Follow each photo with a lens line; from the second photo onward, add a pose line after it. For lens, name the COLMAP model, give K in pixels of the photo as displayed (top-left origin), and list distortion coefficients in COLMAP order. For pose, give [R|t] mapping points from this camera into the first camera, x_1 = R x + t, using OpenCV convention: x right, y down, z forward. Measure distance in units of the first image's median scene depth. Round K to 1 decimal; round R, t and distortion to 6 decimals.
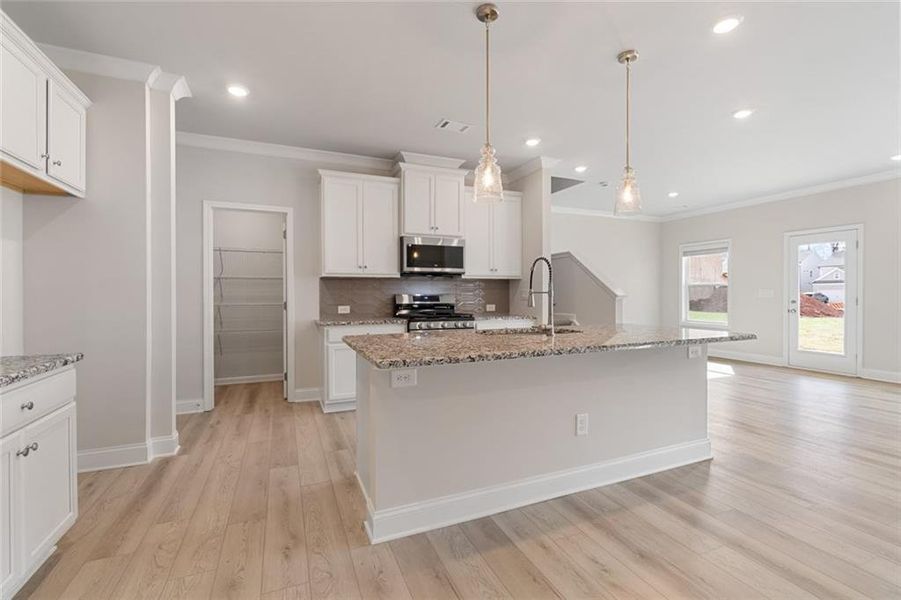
lens RADIAL K [[397.6, 0, 454.5], [0, 397.6, 296.7], [0, 0, 1]] dist [0.000497, -0.000098]
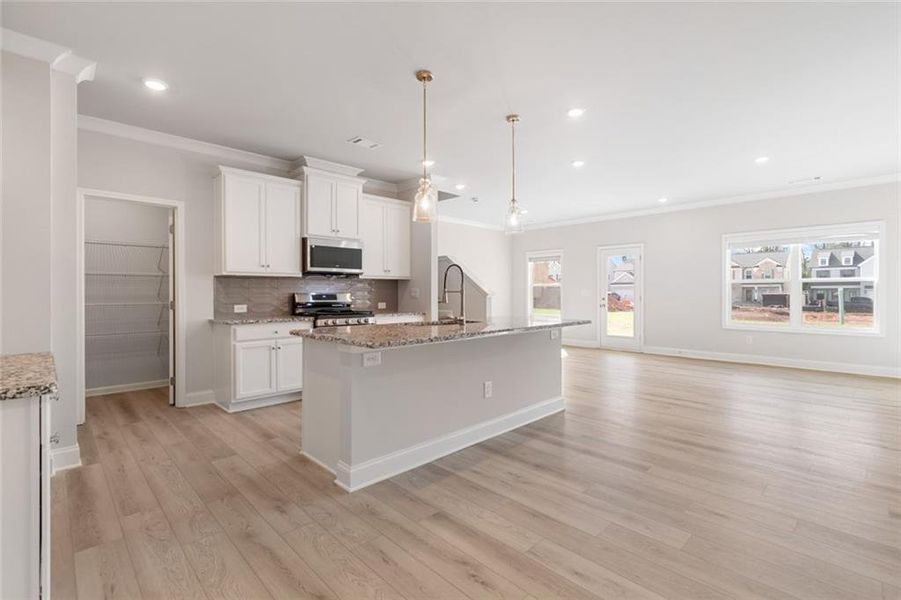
lens RADIAL K [[410.8, 0, 453.0], [0, 410.8, 292.3], [0, 0, 1]] dist [0.002056, 0.000217]
pose [[0.932717, 0.001426, 0.360605, -0.172722], [0.001680, 0.999964, -0.008300, 0.001652], [-0.360604, 0.008347, 0.932682, -0.152799]]
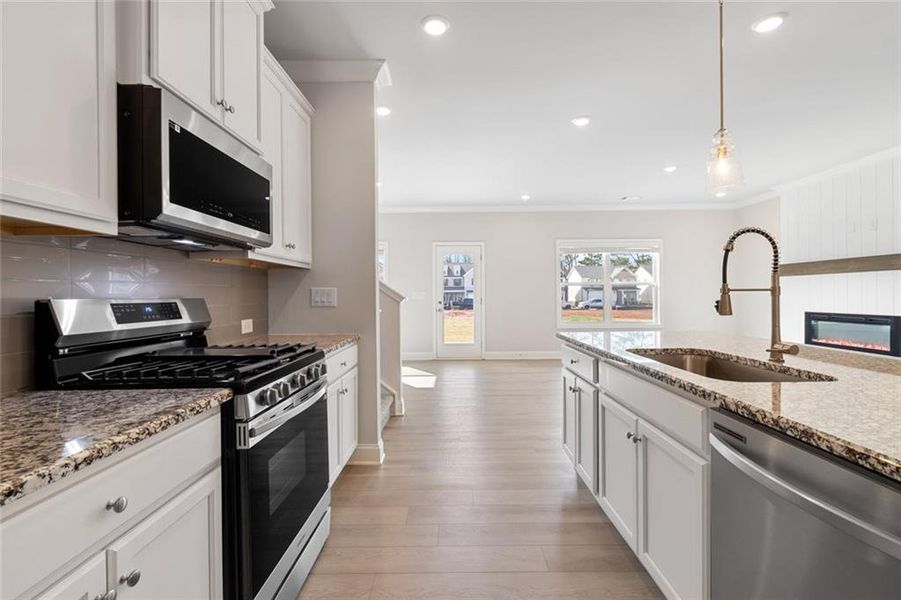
lens RADIAL K [[404.6, 0, 454.1], [0, 404.6, 296.3], [0, 0, 1]] dist [0.001251, -0.000193]
pose [[0.398253, -0.004030, 0.917267, -0.328077], [0.014823, 0.999888, -0.002042, -0.003716], [-0.917156, 0.014410, 0.398268, 0.764583]]
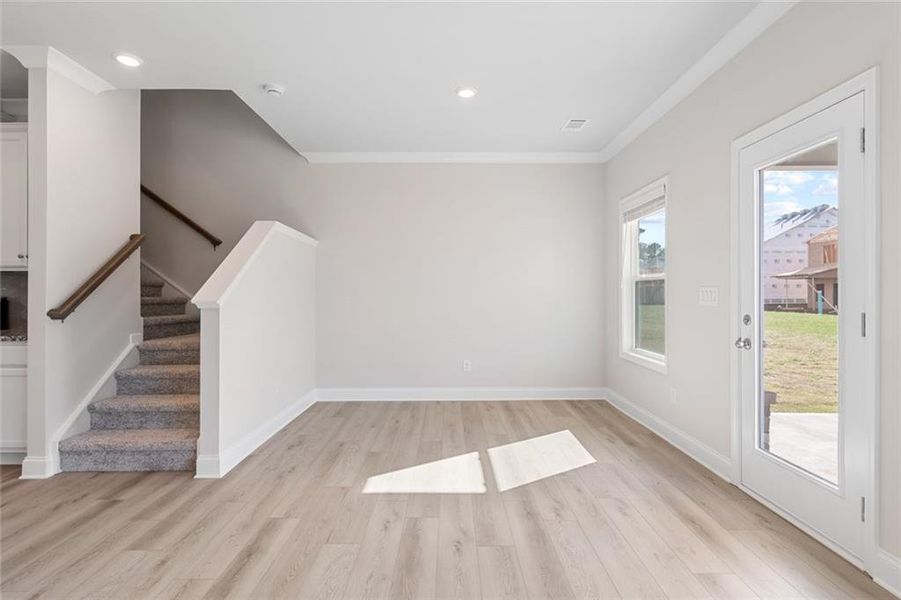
lens RADIAL K [[443.7, 0, 450.5], [0, 443.7, 300.0], [0, 0, 1]] dist [-0.001904, -0.000771]
pose [[0.919694, 0.006394, -0.392584, 1.171574], [-0.004227, 0.999971, 0.006384, -0.011343], [0.392613, -0.004212, 0.919694, 0.768428]]
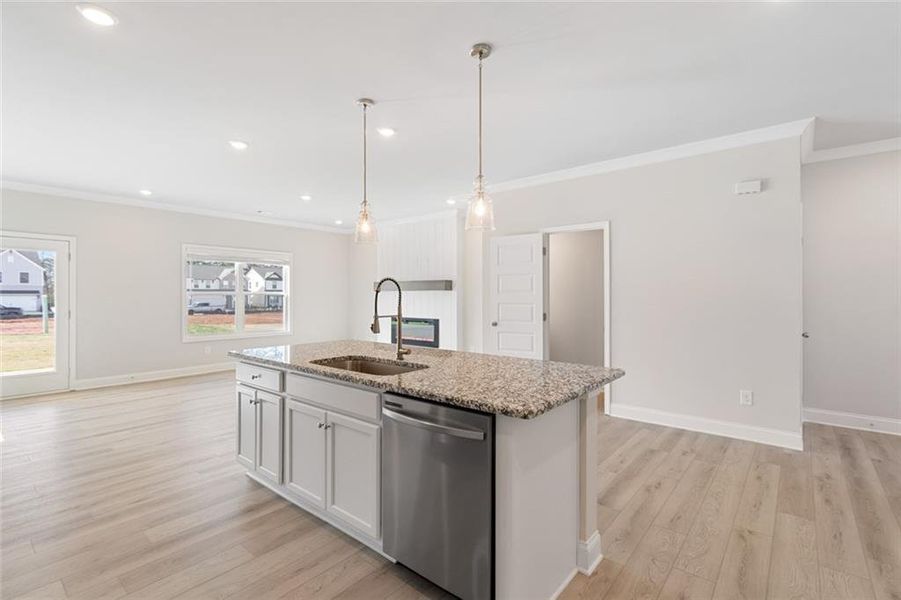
lens RADIAL K [[417.5, 0, 450.4], [0, 417.5, 297.2], [0, 0, 1]] dist [0.000952, 0.000092]
pose [[-0.452314, -0.000505, 0.891859, -0.472914], [0.008927, 0.999947, 0.005094, -0.038469], [-0.891814, 0.010265, -0.452285, 0.862983]]
